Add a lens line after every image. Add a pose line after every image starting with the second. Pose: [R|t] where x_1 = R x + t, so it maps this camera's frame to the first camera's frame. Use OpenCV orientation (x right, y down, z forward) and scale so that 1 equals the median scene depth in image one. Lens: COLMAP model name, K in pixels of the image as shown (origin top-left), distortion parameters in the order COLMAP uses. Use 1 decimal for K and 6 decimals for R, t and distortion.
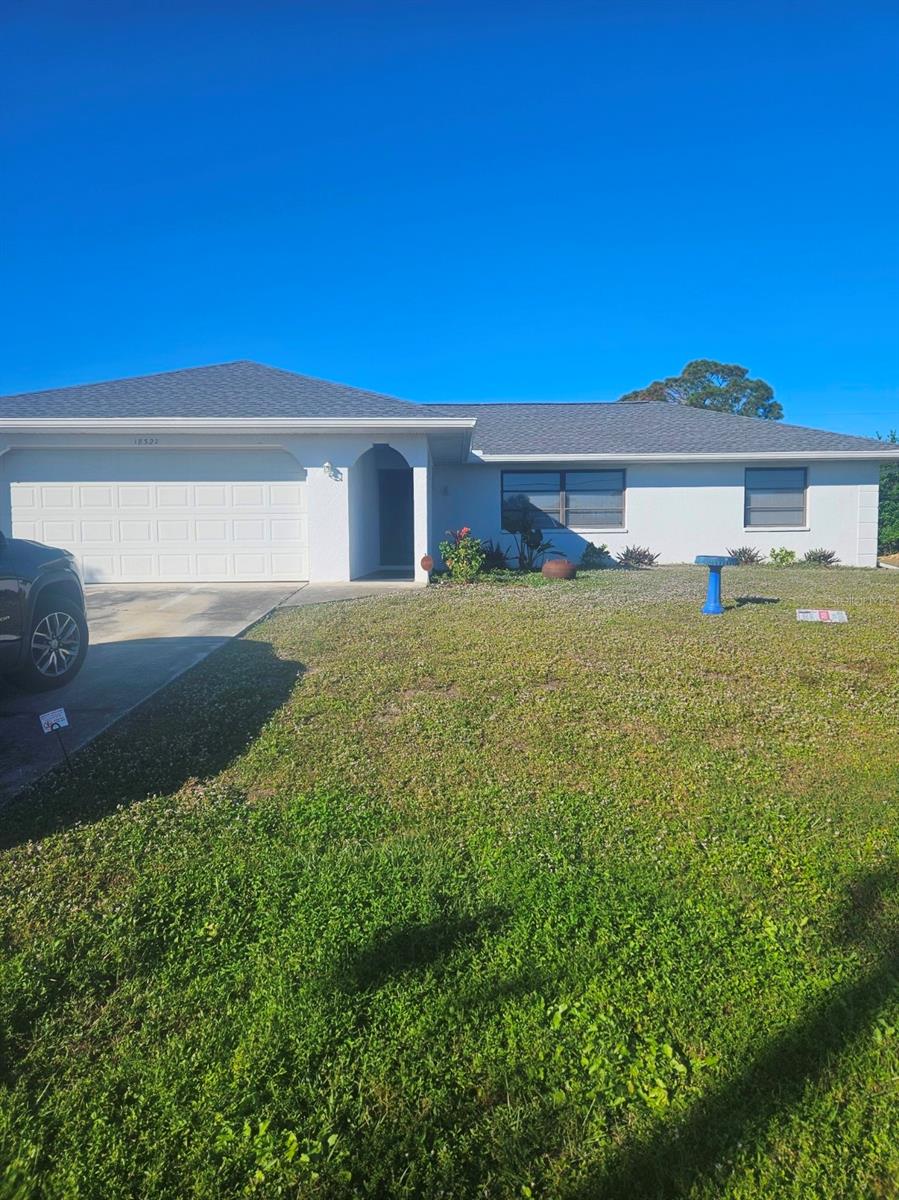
lens RADIAL K [[796.9, 0, 451.0], [0, 796.9, 600.0], [0, 0, 1]] dist [0.055960, -0.046040]
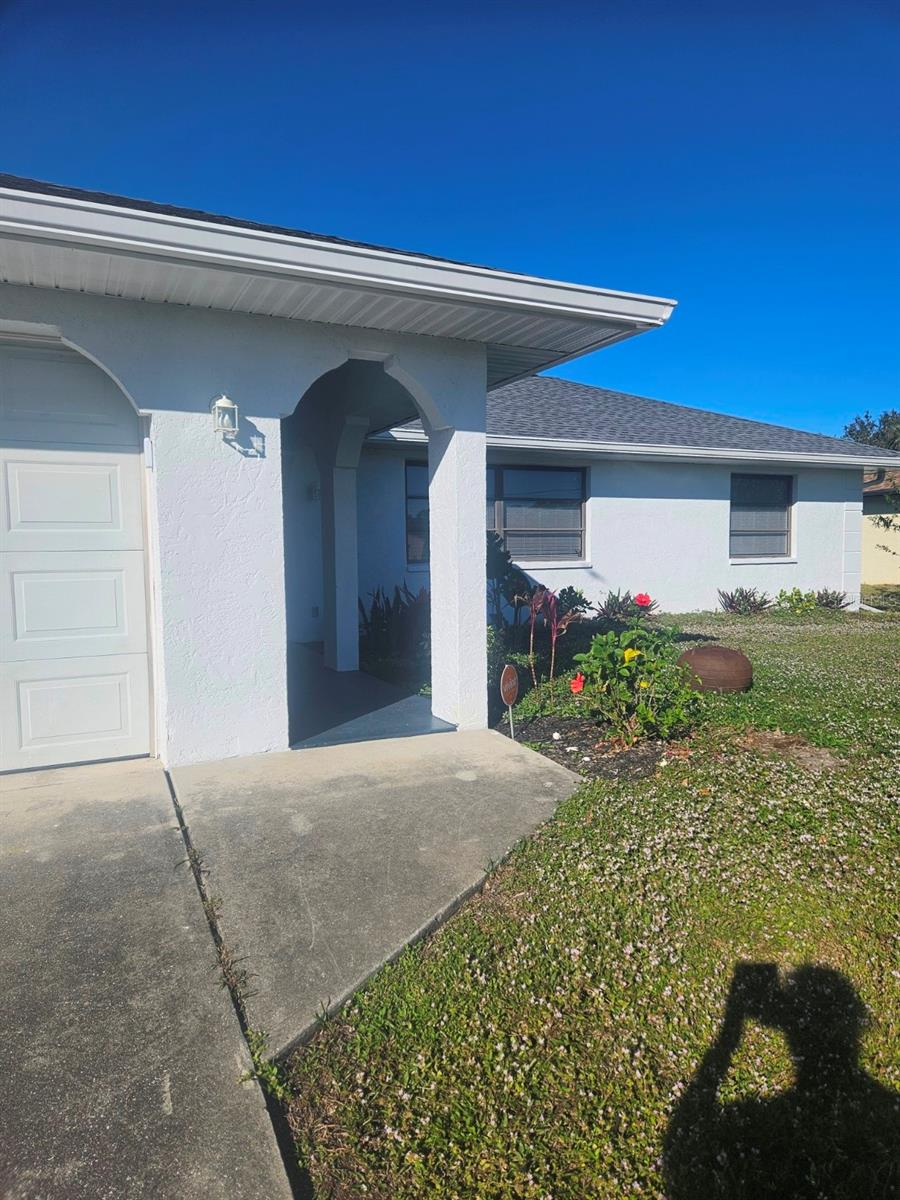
lens RADIAL K [[796.9, 0, 449.5], [0, 796.9, 598.7], [0, 0, 1]] dist [0.055960, -0.046040]
pose [[0.906424, -0.026993, 0.421506, -0.150940], [0.031062, 0.999514, -0.002789, -0.062343], [-0.421226, 0.015621, 0.906821, 0.479094]]
